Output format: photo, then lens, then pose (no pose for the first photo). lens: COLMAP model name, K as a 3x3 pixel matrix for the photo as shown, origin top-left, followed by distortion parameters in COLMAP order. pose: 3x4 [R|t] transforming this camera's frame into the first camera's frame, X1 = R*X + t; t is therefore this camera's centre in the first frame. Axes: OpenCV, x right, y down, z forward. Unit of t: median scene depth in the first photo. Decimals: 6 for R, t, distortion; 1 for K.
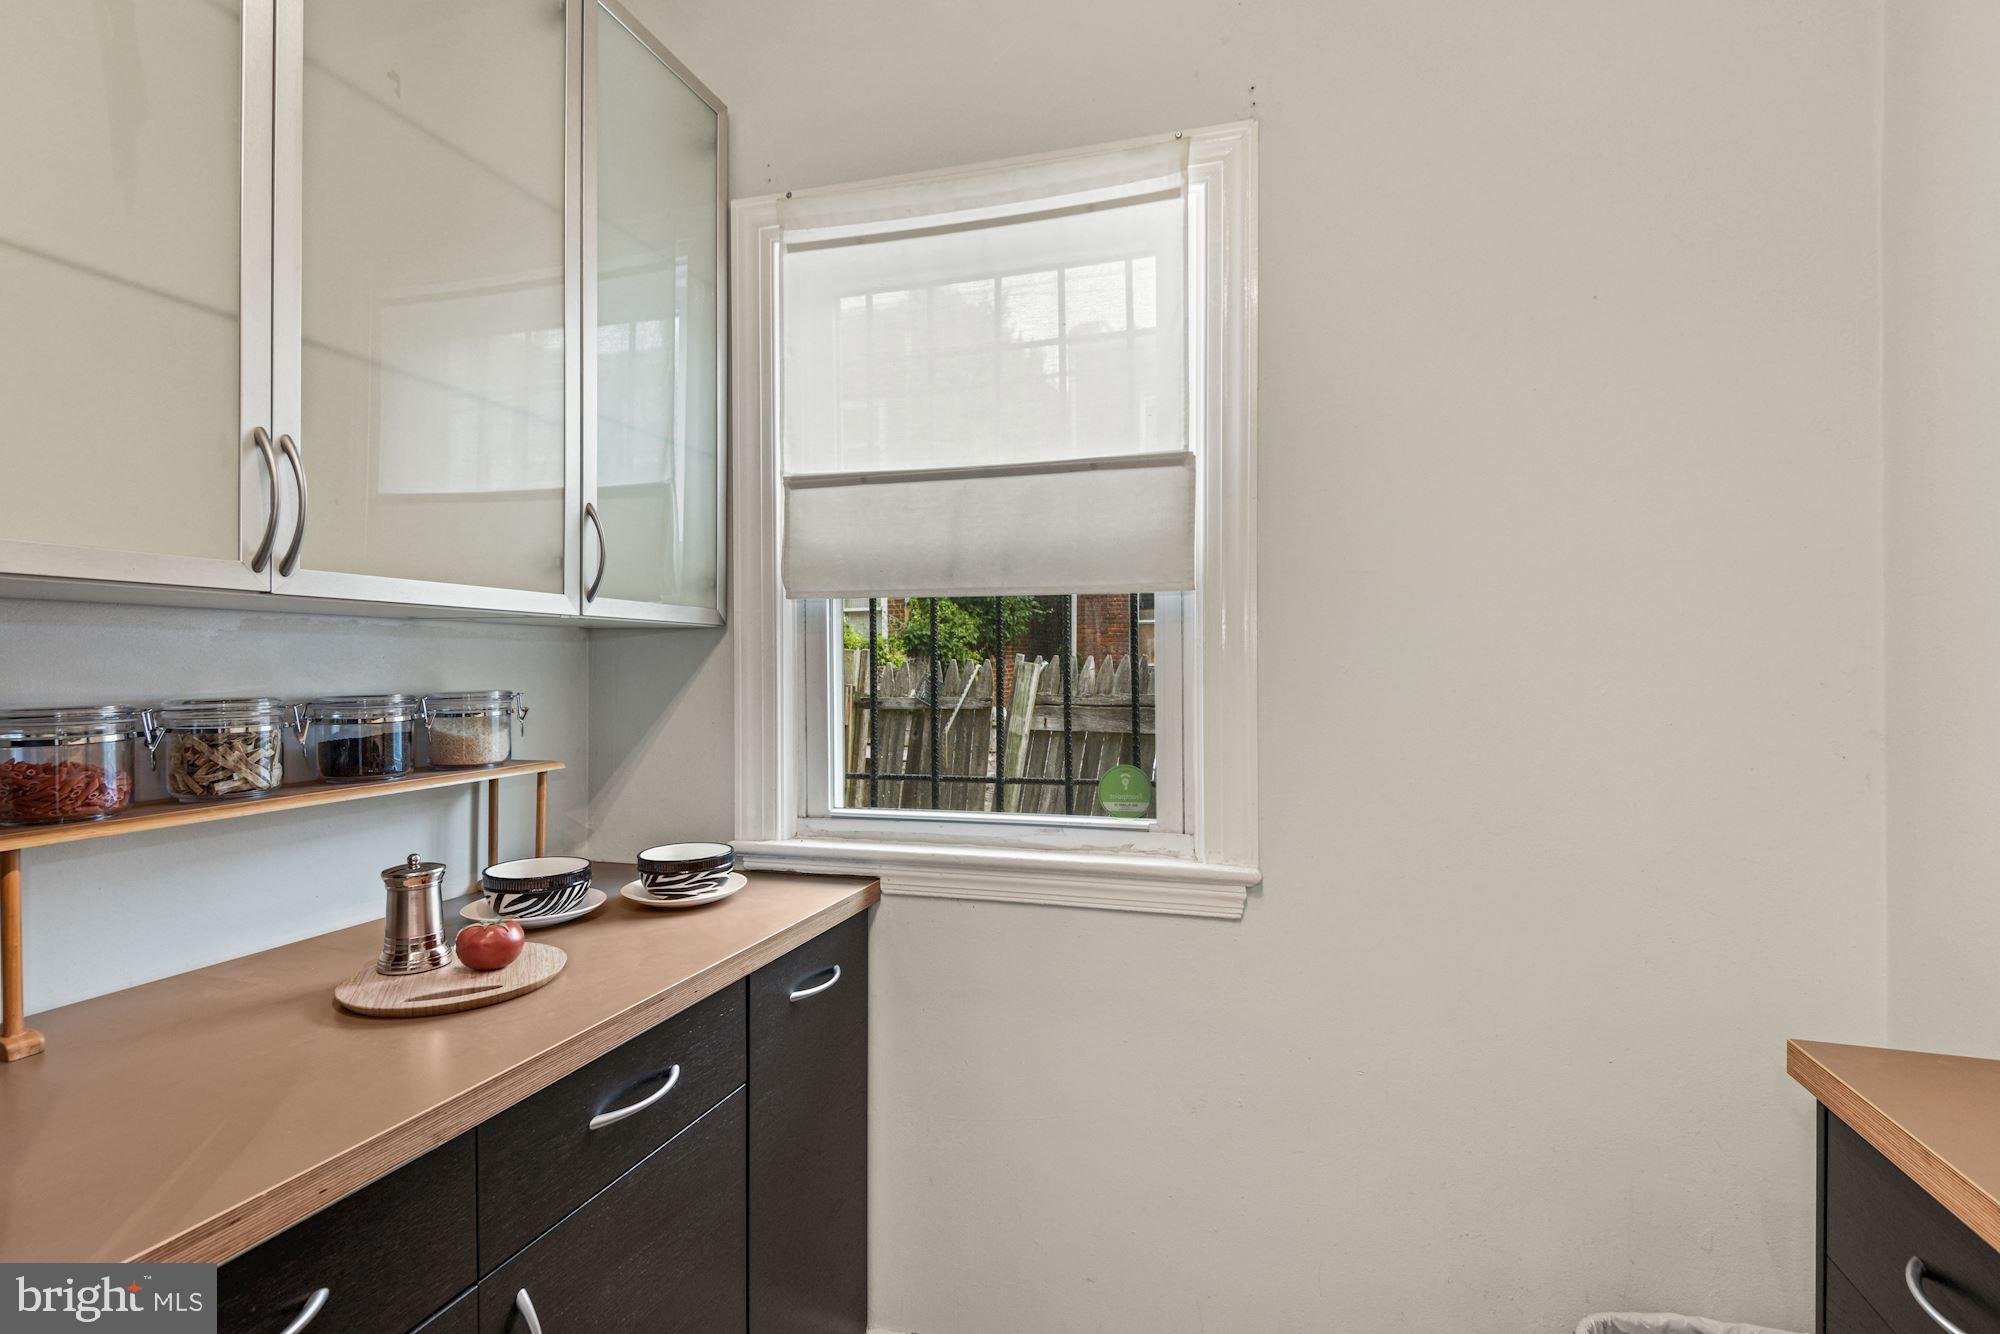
lens RADIAL K [[915.9, 0, 987.7], [0, 915.9, 662.8], [0, 0, 1]] dist [0.038340, -0.030450]
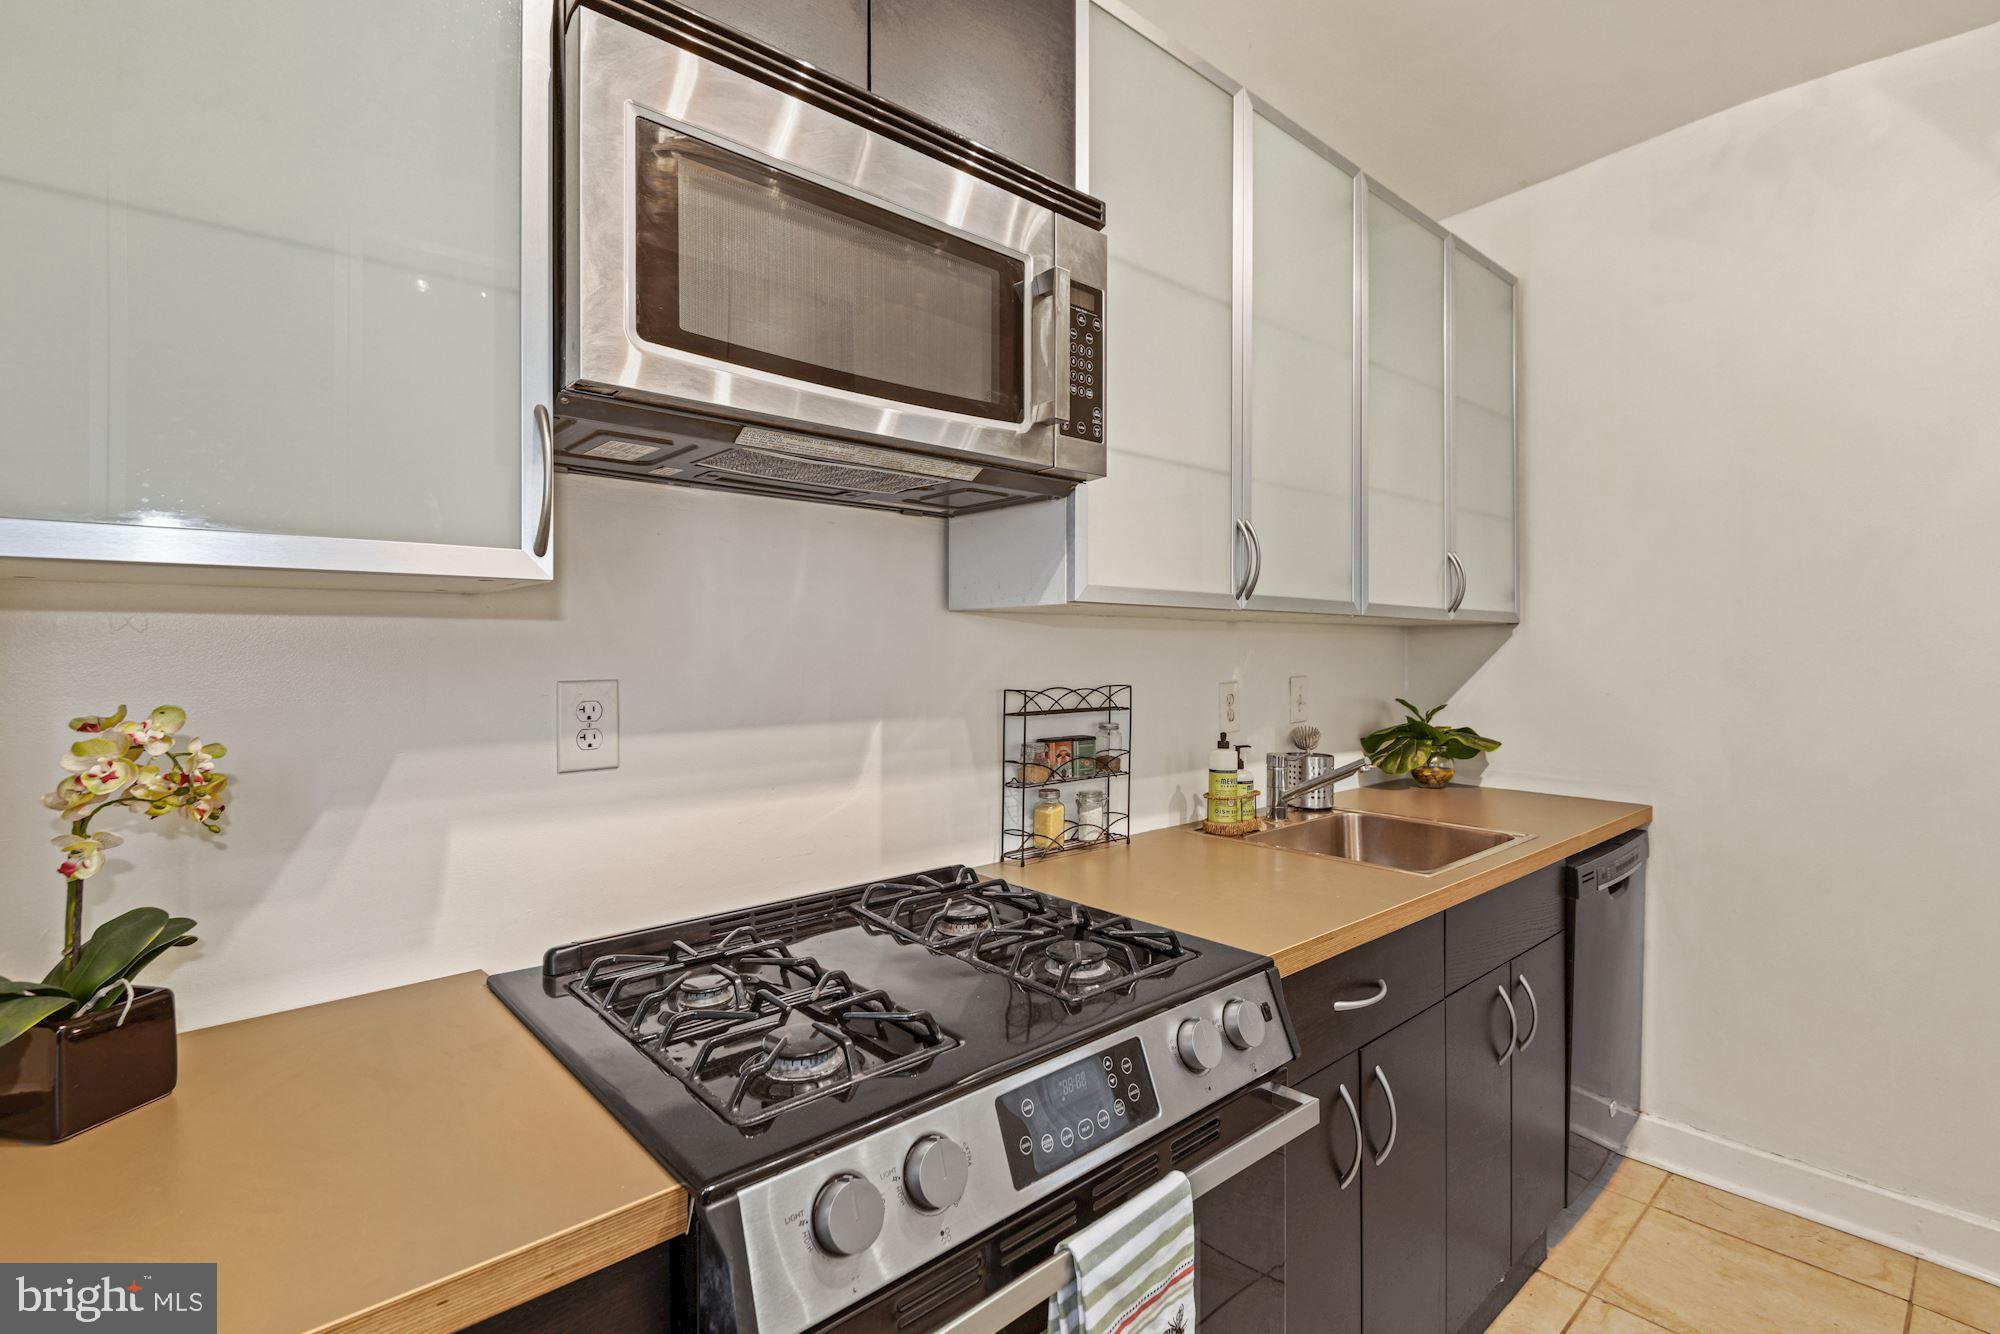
lens RADIAL K [[915.9, 0, 987.7], [0, 915.9, 662.8], [0, 0, 1]] dist [0.038340, -0.030450]
pose [[0.847216, -0.008706, -0.531178, -0.188105], [0.009399, 0.999955, -0.001398, -0.001956], [0.531166, -0.003808, 0.847259, -0.575326]]
